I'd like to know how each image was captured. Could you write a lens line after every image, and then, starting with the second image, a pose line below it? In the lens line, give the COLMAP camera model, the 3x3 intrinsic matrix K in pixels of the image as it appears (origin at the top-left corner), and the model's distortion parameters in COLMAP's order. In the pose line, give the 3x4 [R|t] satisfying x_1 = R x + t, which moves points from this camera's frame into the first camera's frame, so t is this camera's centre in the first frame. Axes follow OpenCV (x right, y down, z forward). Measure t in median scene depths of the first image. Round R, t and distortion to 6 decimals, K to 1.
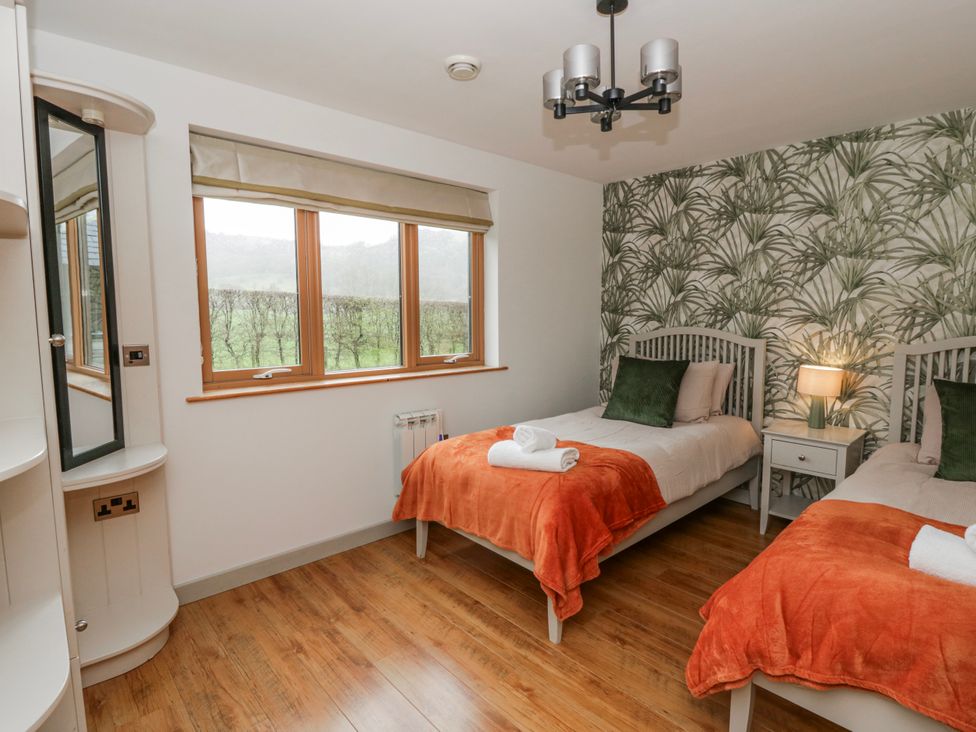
lens RADIAL K [[521.1, 0, 488.0], [0, 521.1, 366.0], [0, 0, 1]] dist [0.000090, -0.000738]
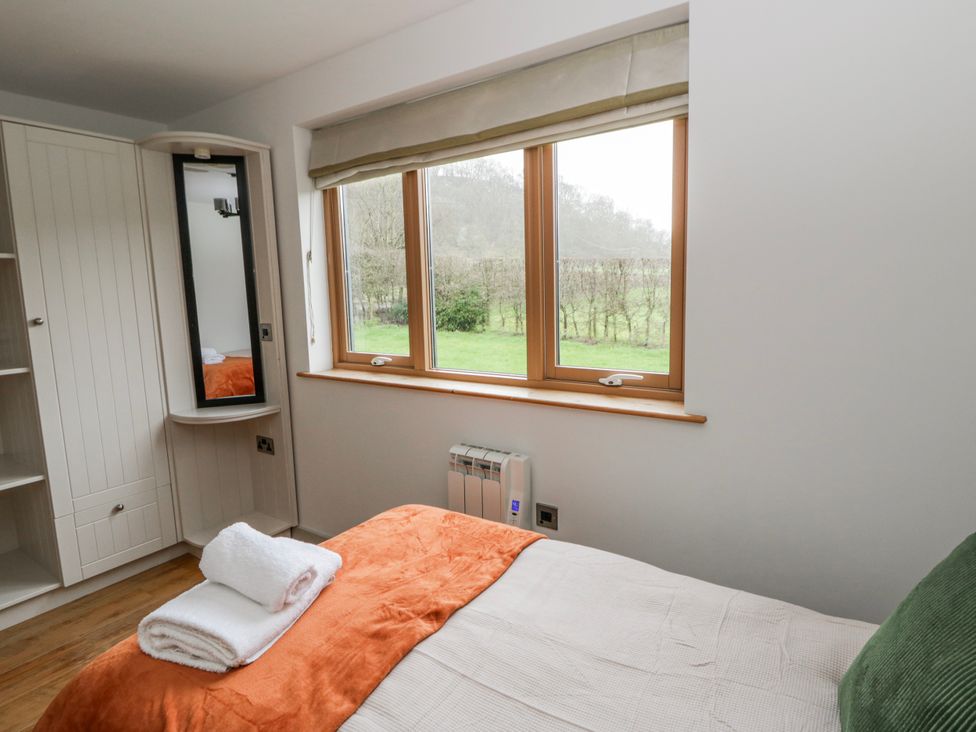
lens RADIAL K [[521.1, 0, 488.0], [0, 521.1, 366.0], [0, 0, 1]] dist [0.000090, -0.000738]
pose [[0.210527, 0.085609, -0.973832, 0.466357], [-0.109376, 0.991966, 0.063558, -0.050482], [0.971450, 0.093133, 0.218200, 0.876151]]
